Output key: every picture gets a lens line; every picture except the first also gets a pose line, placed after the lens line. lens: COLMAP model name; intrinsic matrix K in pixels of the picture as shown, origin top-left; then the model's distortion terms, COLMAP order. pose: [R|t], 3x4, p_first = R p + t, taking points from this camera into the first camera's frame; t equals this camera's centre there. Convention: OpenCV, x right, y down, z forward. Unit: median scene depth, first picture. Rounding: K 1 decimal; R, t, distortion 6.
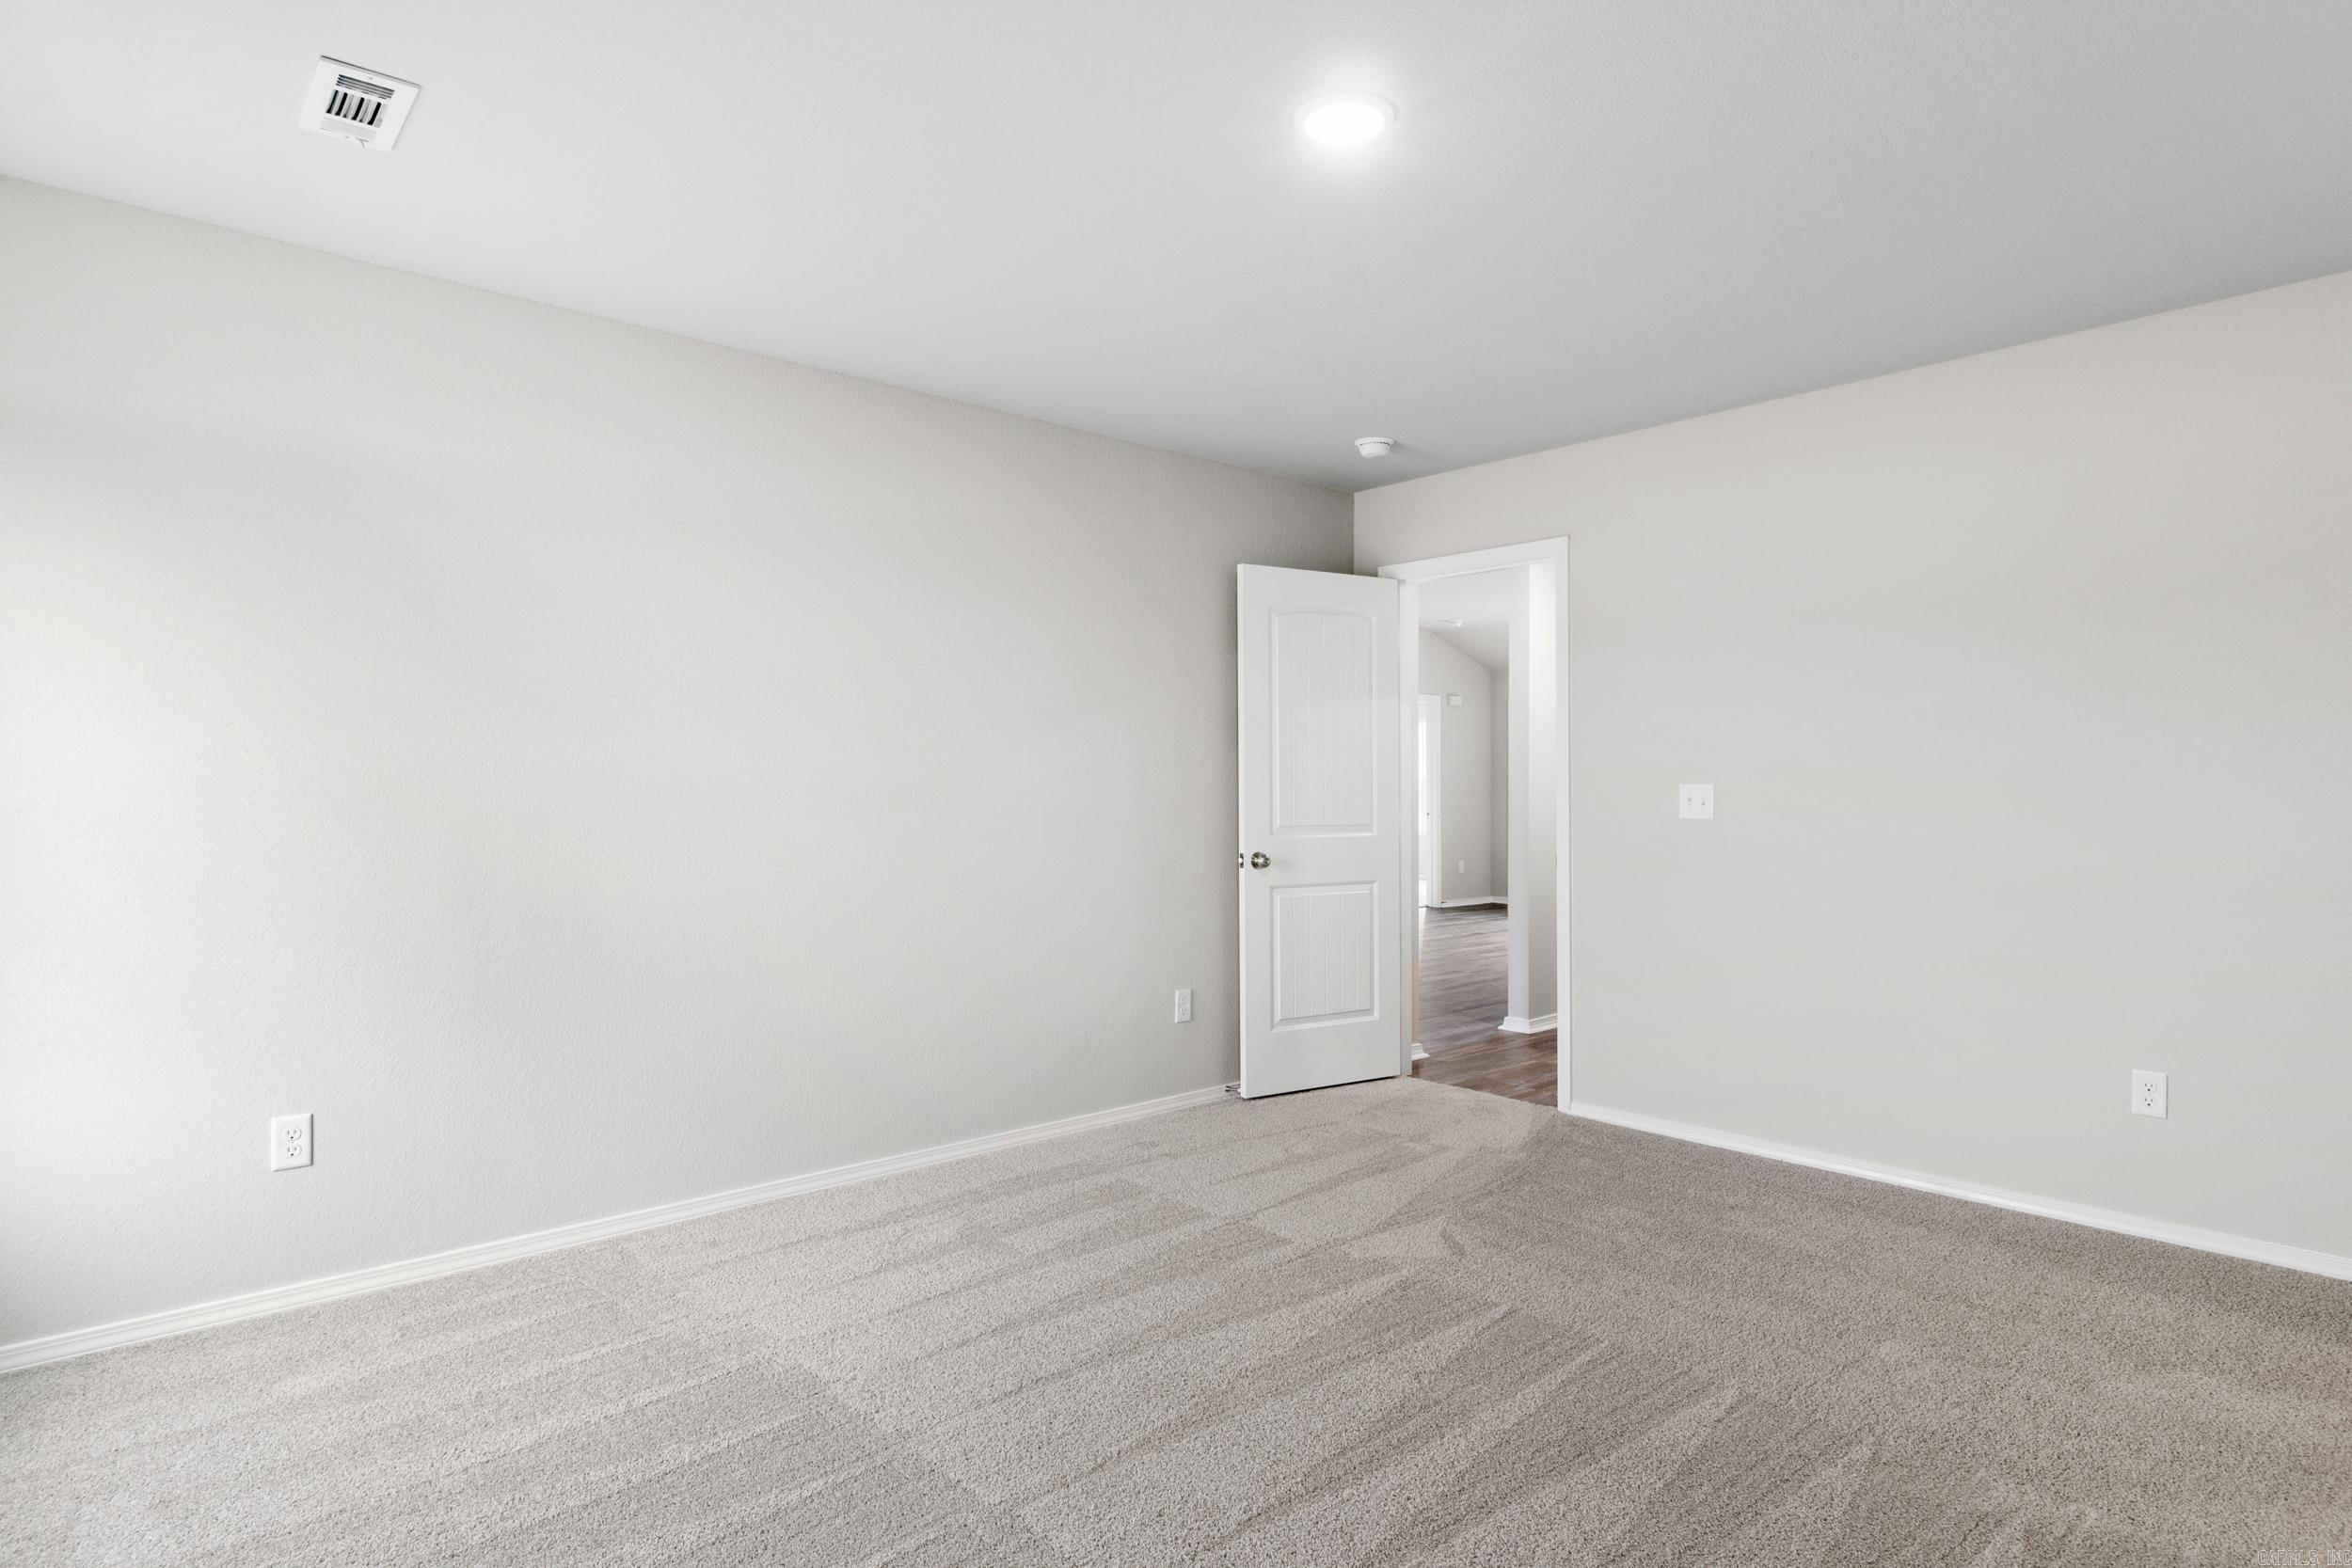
lens RADIAL K [[1292.8, 0, 1181.9], [0, 1292.8, 751.3], [0, 0, 1]] dist [0.001301, -0.000221]
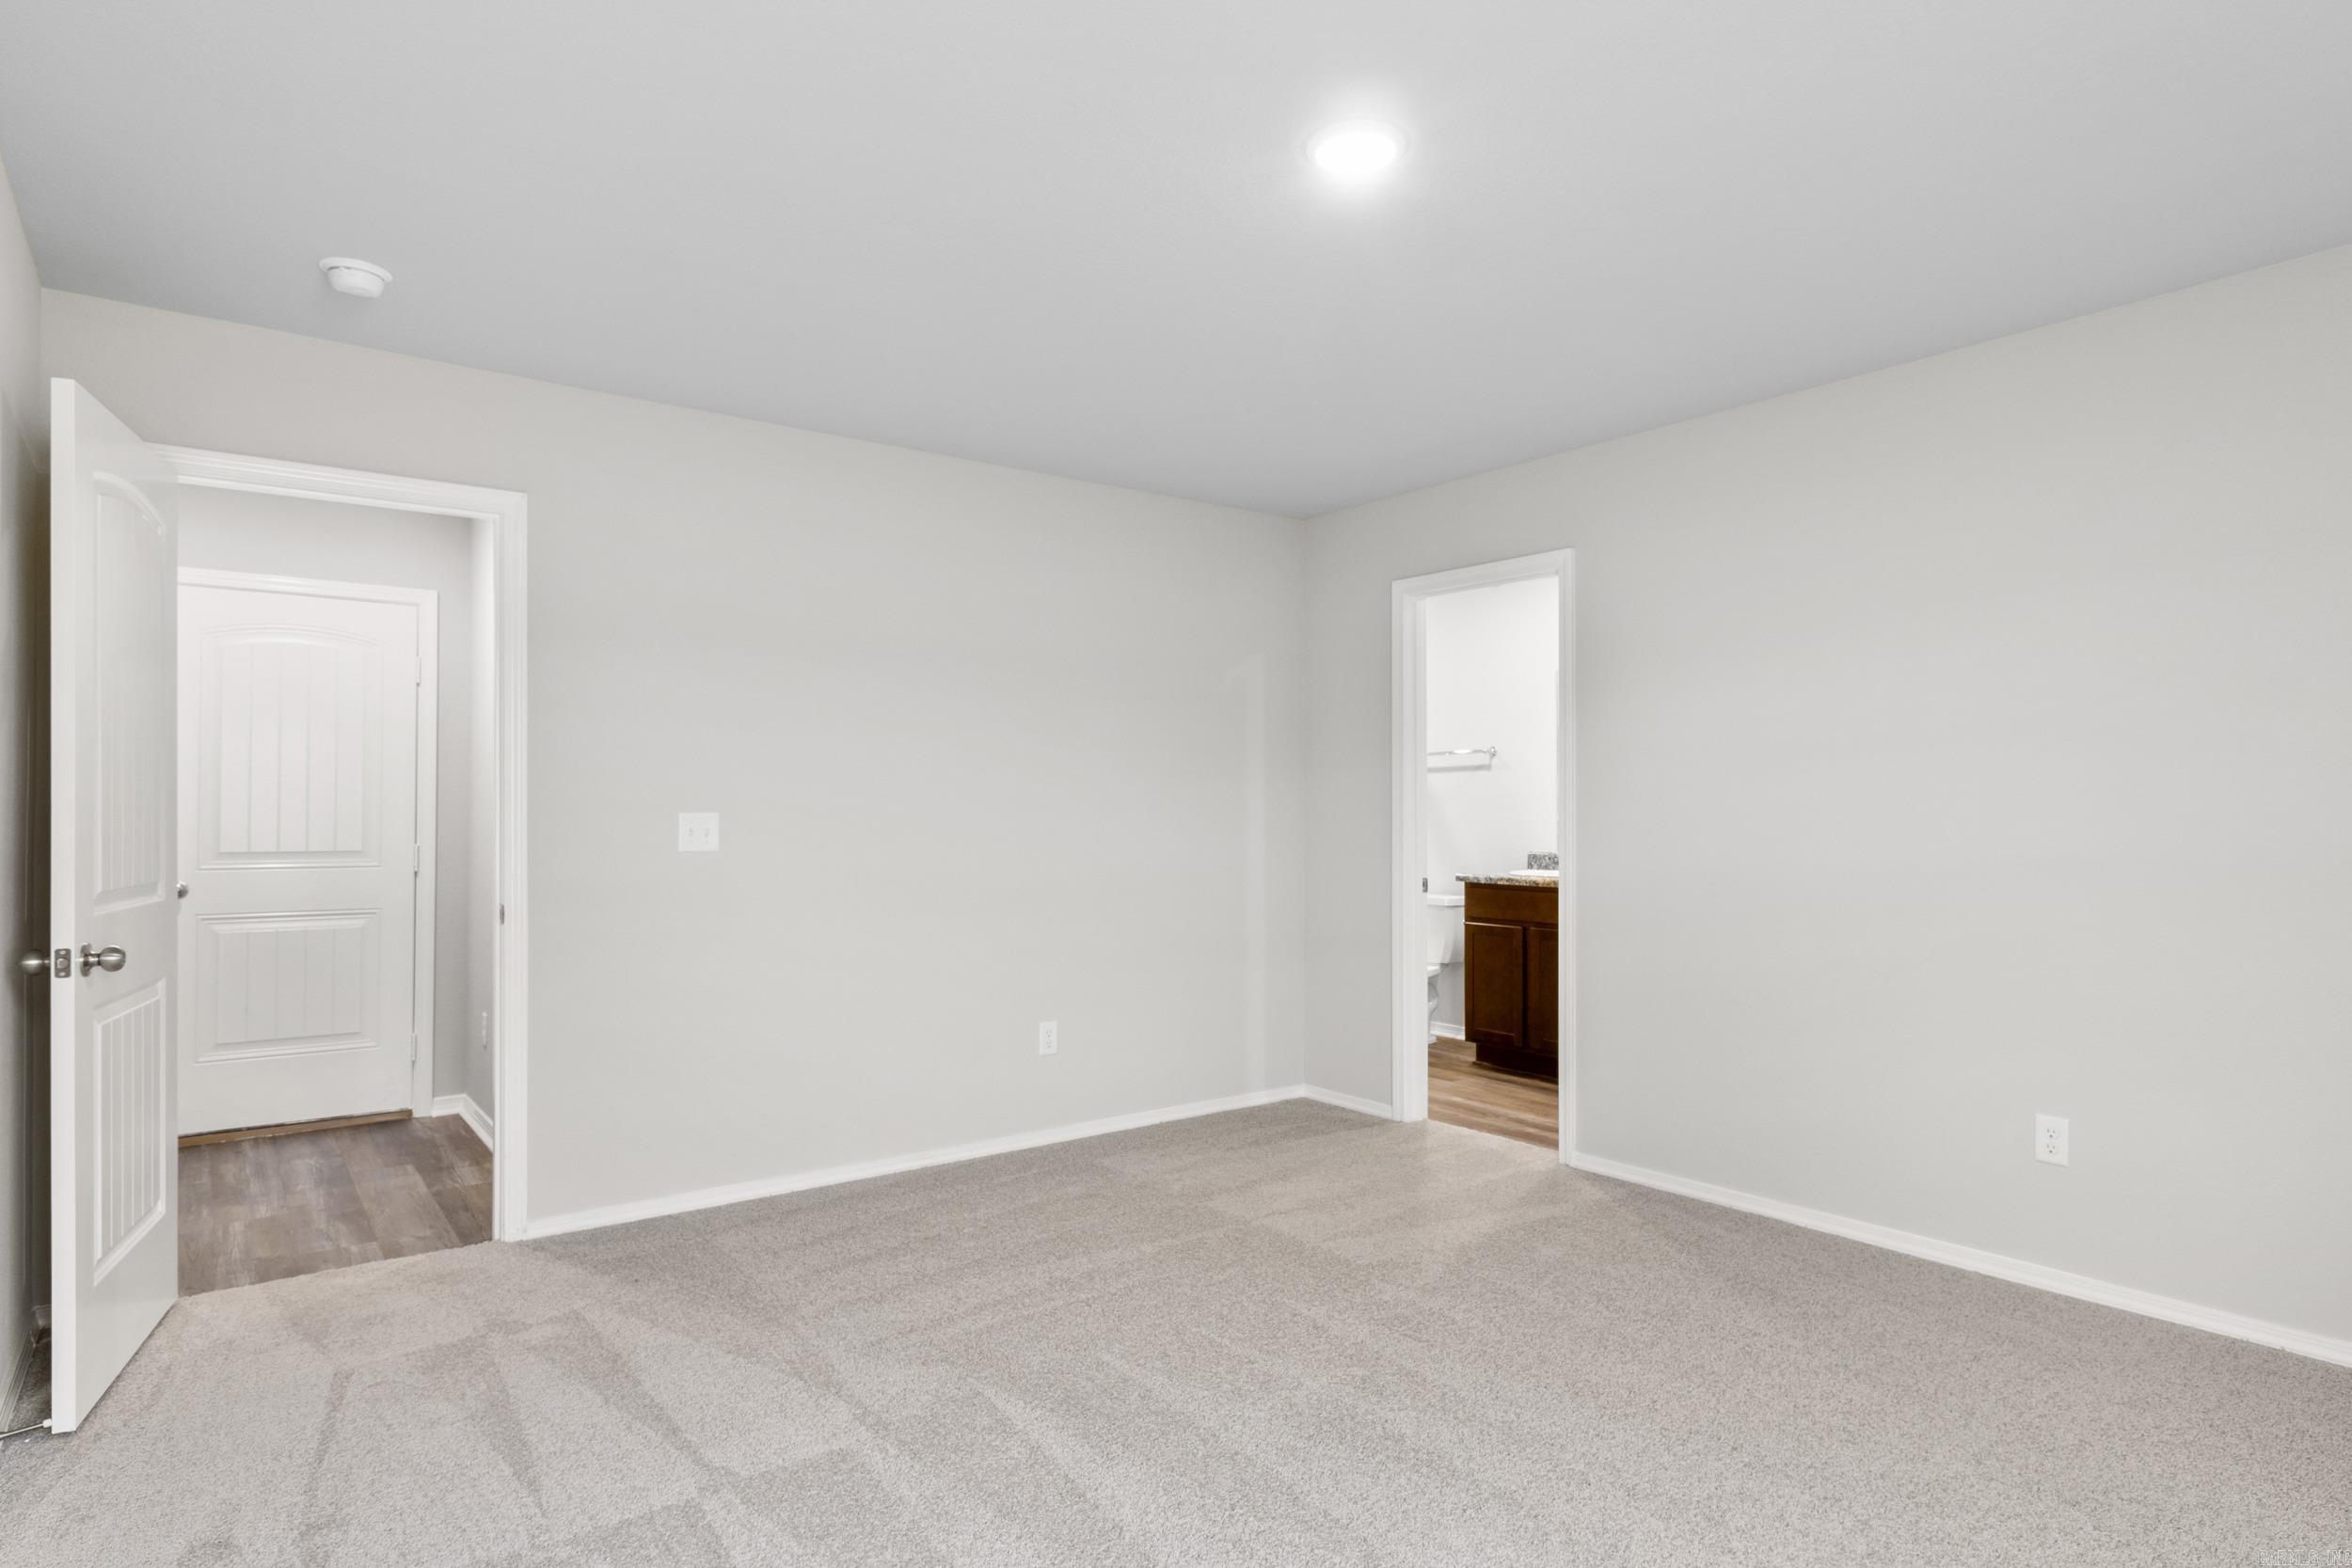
lens RADIAL K [[1301.4, 0, 1190.2], [0, 1301.4, 827.8], [0, 0, 1]] dist [0.000871, 0.000627]
pose [[0.063865, -0.010623, 0.997902, -0.488716], [-0.026861, 0.999563, 0.012360, 0.015919], [-0.997597, -0.027594, 0.063552, 0.608673]]
